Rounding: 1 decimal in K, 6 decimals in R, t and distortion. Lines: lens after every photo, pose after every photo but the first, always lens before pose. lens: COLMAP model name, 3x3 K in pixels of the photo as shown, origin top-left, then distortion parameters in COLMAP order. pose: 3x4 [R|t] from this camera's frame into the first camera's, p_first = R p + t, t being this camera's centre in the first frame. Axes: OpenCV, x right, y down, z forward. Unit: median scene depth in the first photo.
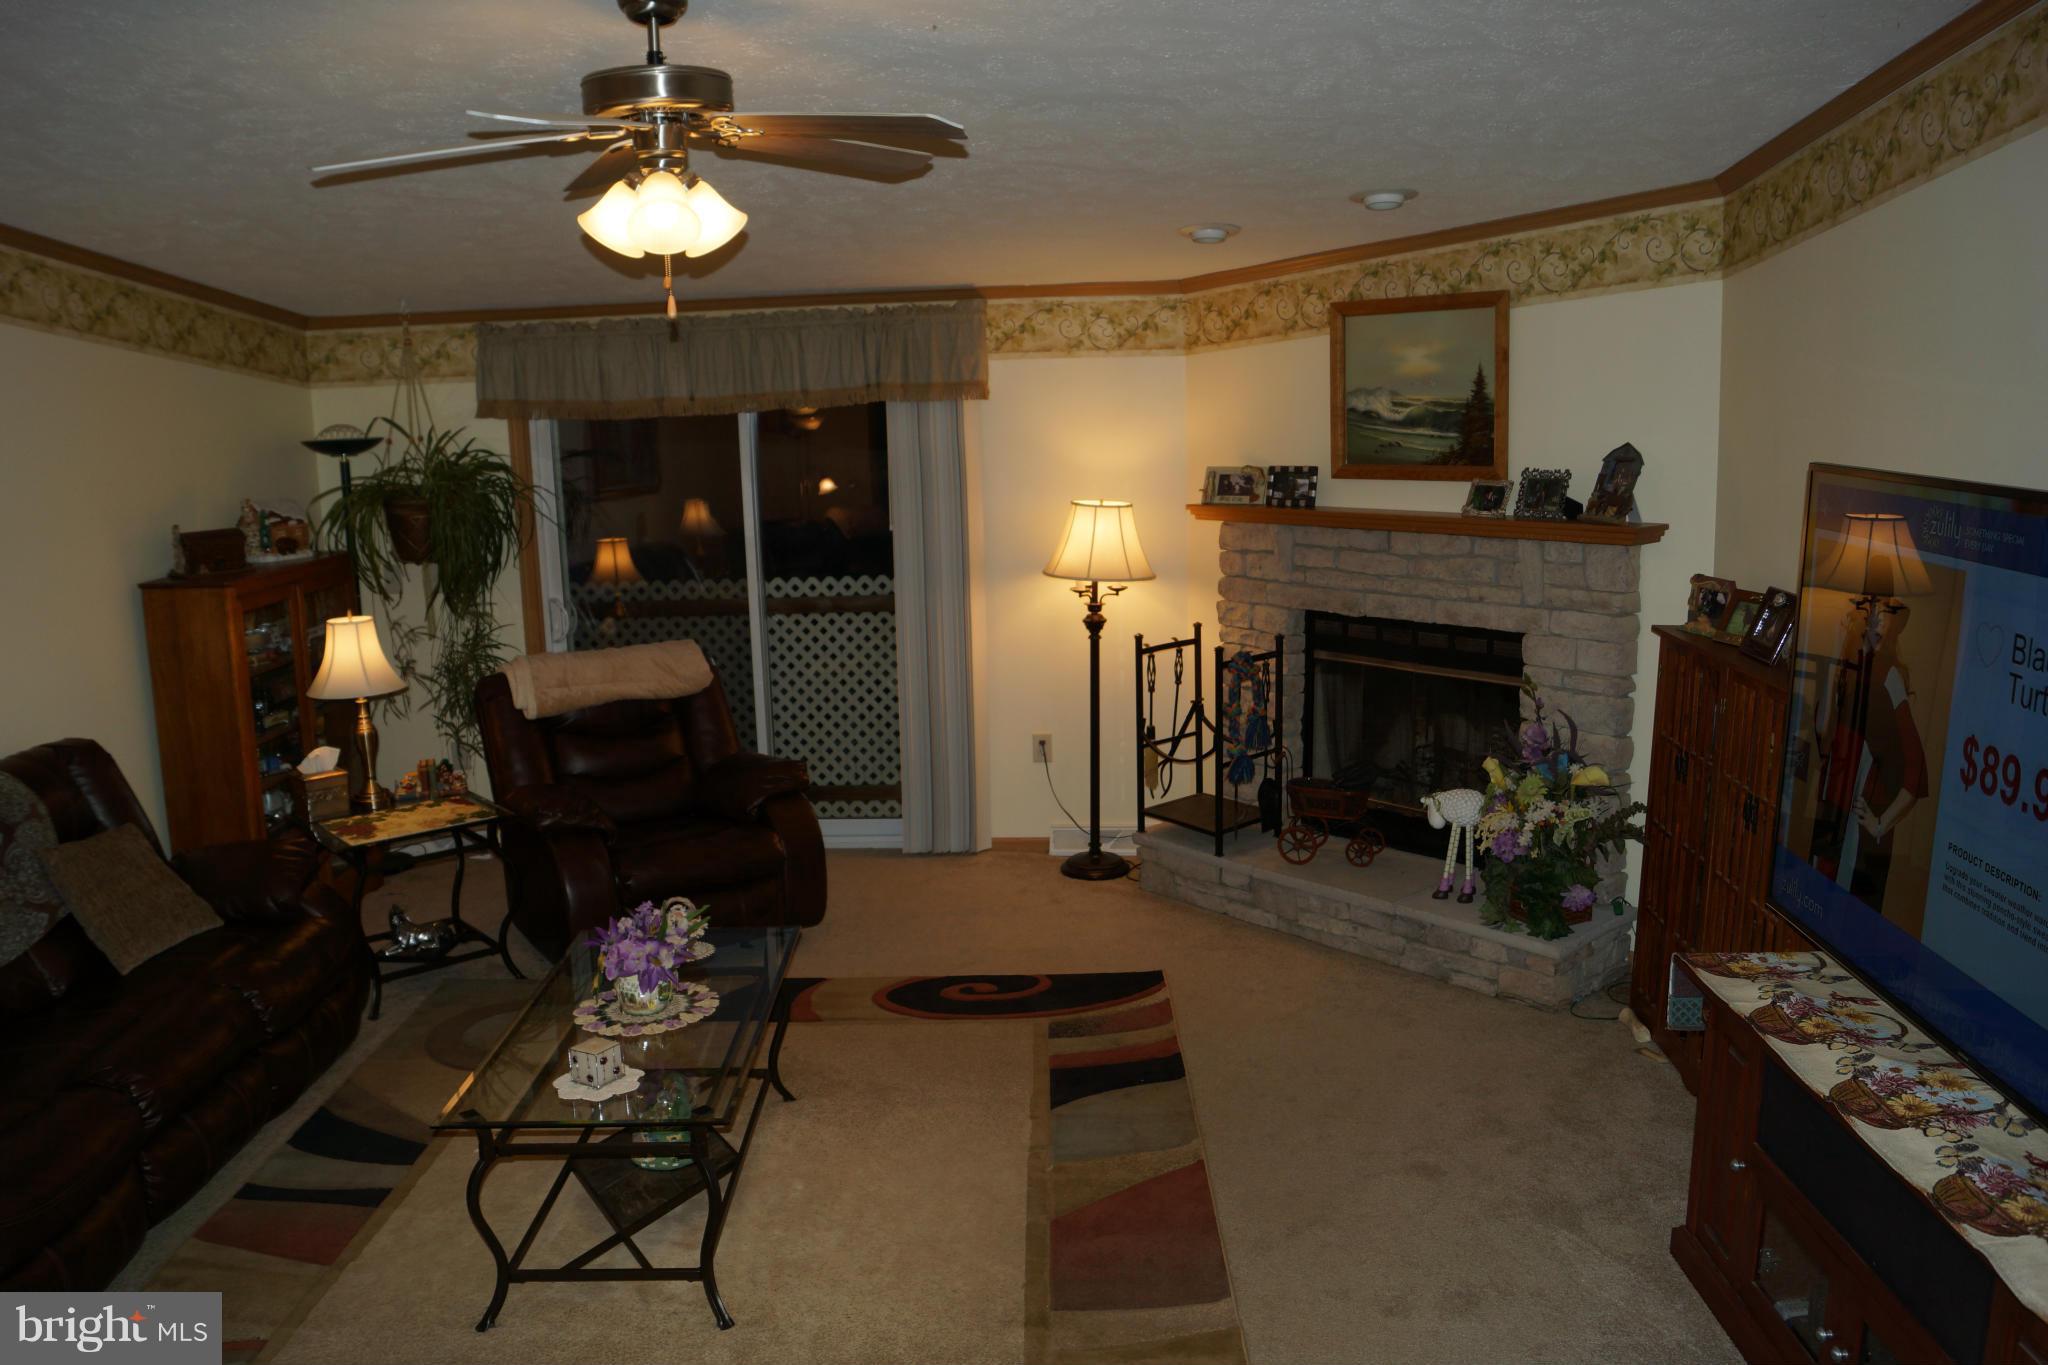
lens RADIAL K [[1610.2, 0, 1024.0], [0, 1610.2, 682.5], [0, 0, 1]] dist [-0.081440, 0.009055]
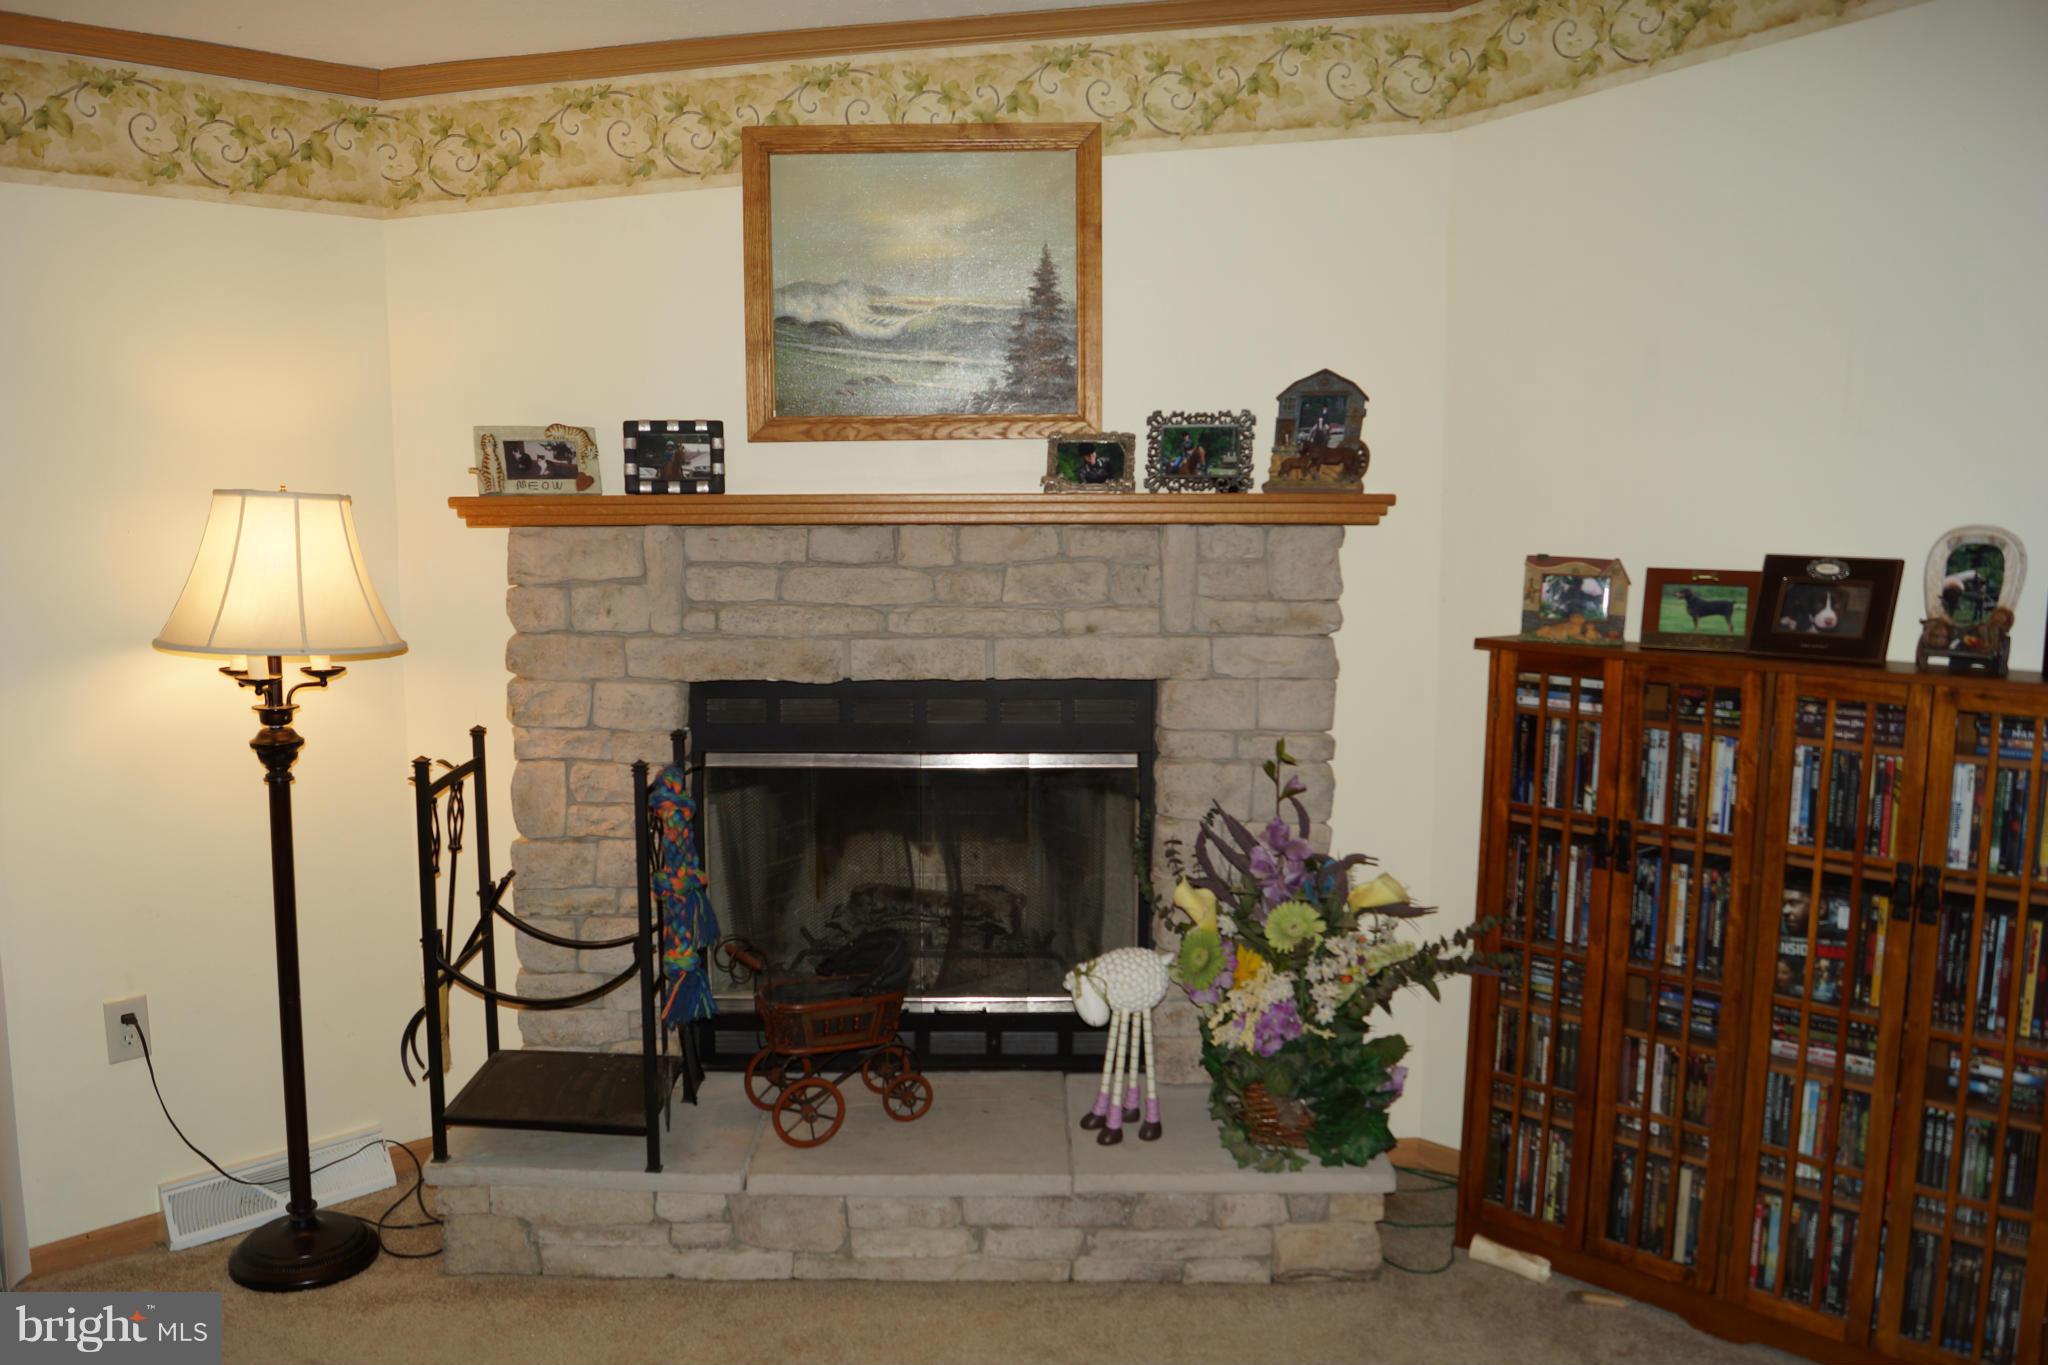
lens RADIAL K [[1610.2, 0, 1024.0], [0, 1610.2, 682.5], [0, 0, 1]] dist [-0.081440, 0.009055]
pose [[0.659864, -0.070359, 0.748084, -0.173620], [0.120028, 0.992692, -0.012508, -0.026200], [-0.741737, 0.098044, 0.663486, 0.579916]]
